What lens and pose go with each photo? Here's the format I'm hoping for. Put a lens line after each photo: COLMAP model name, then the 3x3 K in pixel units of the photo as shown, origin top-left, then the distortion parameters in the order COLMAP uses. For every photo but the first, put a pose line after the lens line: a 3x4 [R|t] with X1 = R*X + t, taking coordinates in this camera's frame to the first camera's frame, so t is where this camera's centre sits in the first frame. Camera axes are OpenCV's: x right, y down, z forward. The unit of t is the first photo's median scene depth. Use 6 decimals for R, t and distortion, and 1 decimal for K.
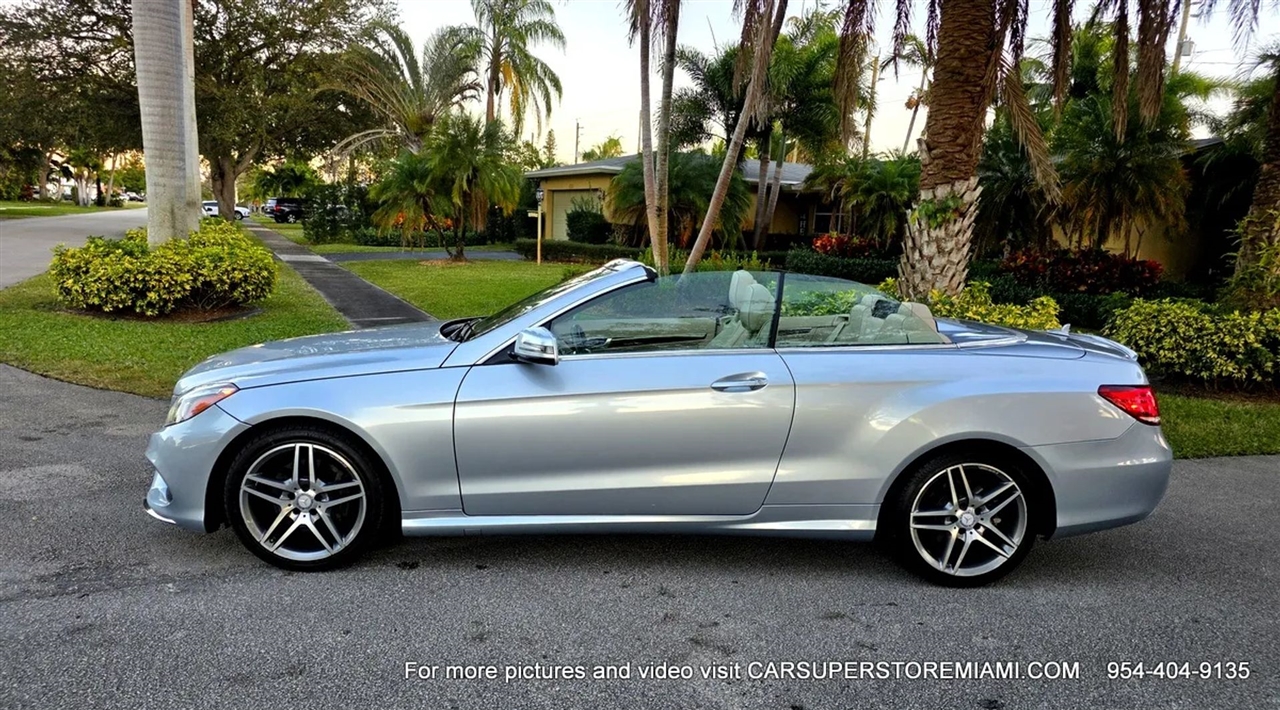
lens RADIAL K [[864.6, 0, 636.3], [0, 864.6, 397.9], [0, 0, 1]] dist [0.045873, -0.036654]
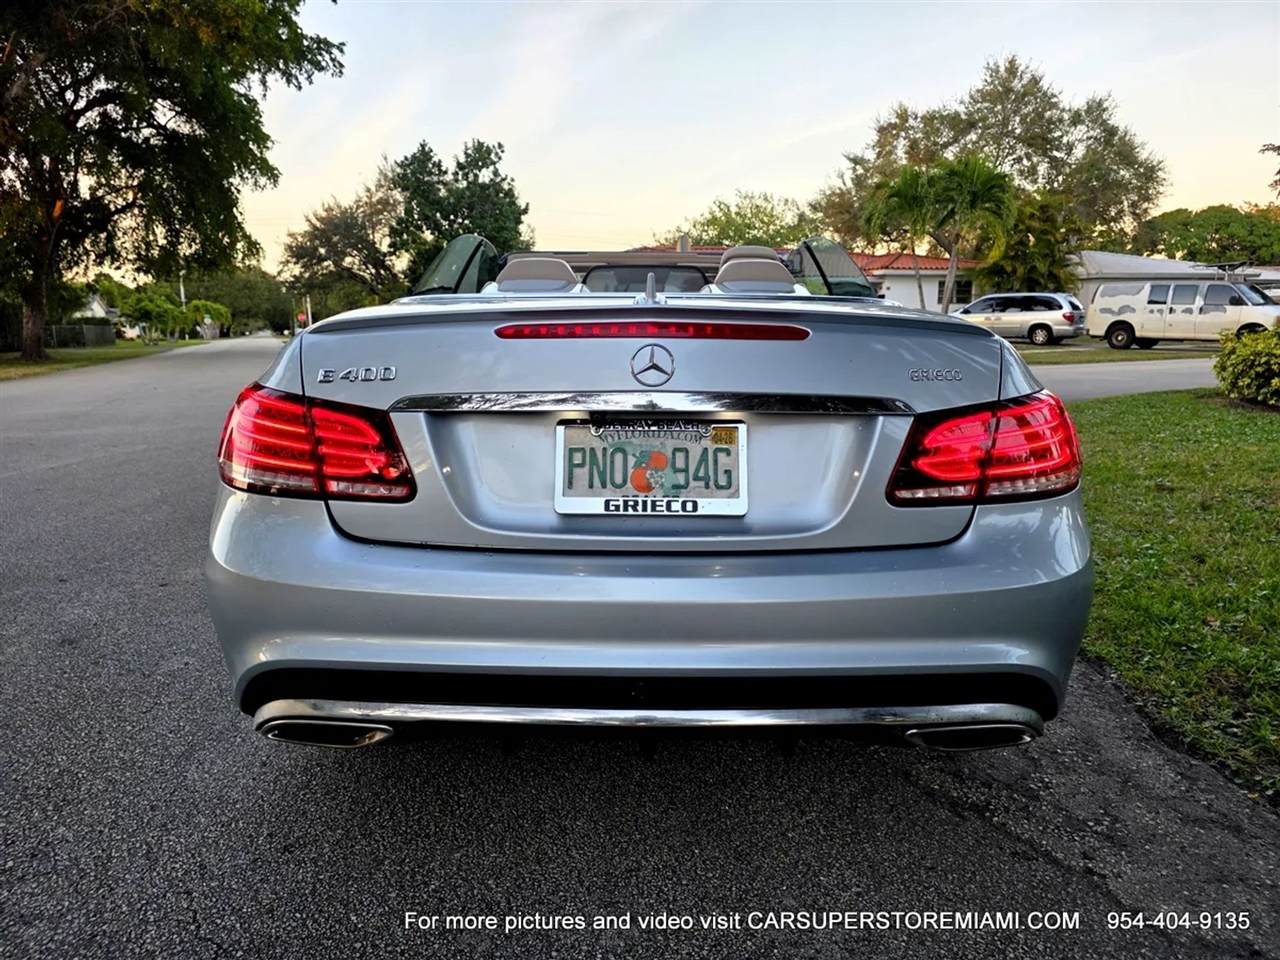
lens RADIAL K [[866.7, 0, 633.5], [0, 866.7, 473.9], [0, 0, 1]] dist [0.043766, -0.036479]
pose [[-0.045248, 0.113803, -0.992472, 0.482658], [-0.179967, 0.976307, 0.120154, -0.026880], [0.982632, 0.184049, -0.023695, 0.580619]]
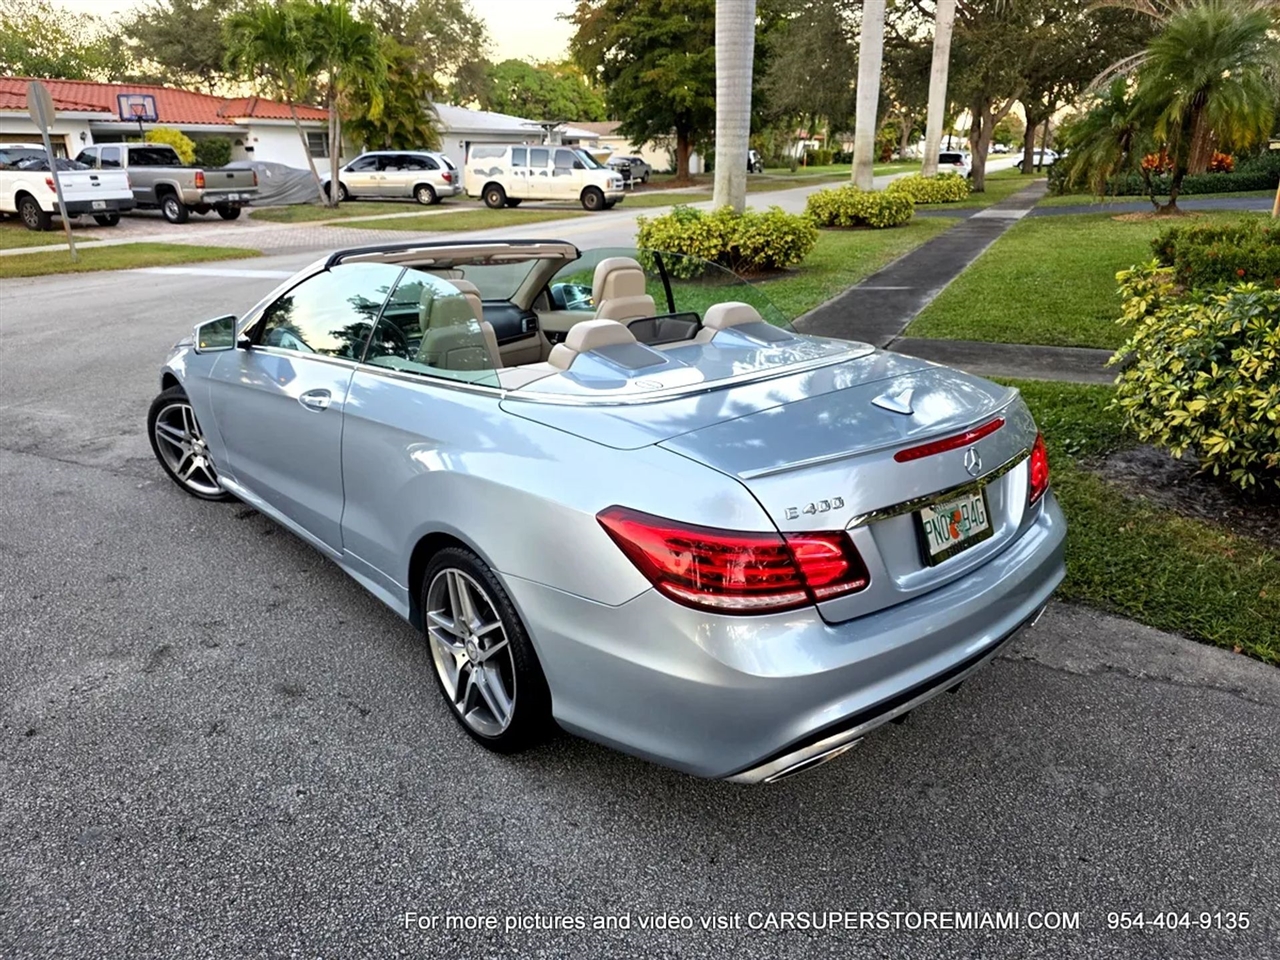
lens RADIAL K [[866.7, 0, 642.8], [0, 866.7, 491.2], [0, 0, 1]] dist [0.043766, -0.036479]
pose [[0.627527, 0.221338, -0.746471, 0.449604], [-0.103925, 0.973974, 0.201430, -0.064066], [0.771628, -0.048826, 0.634198, 0.318053]]
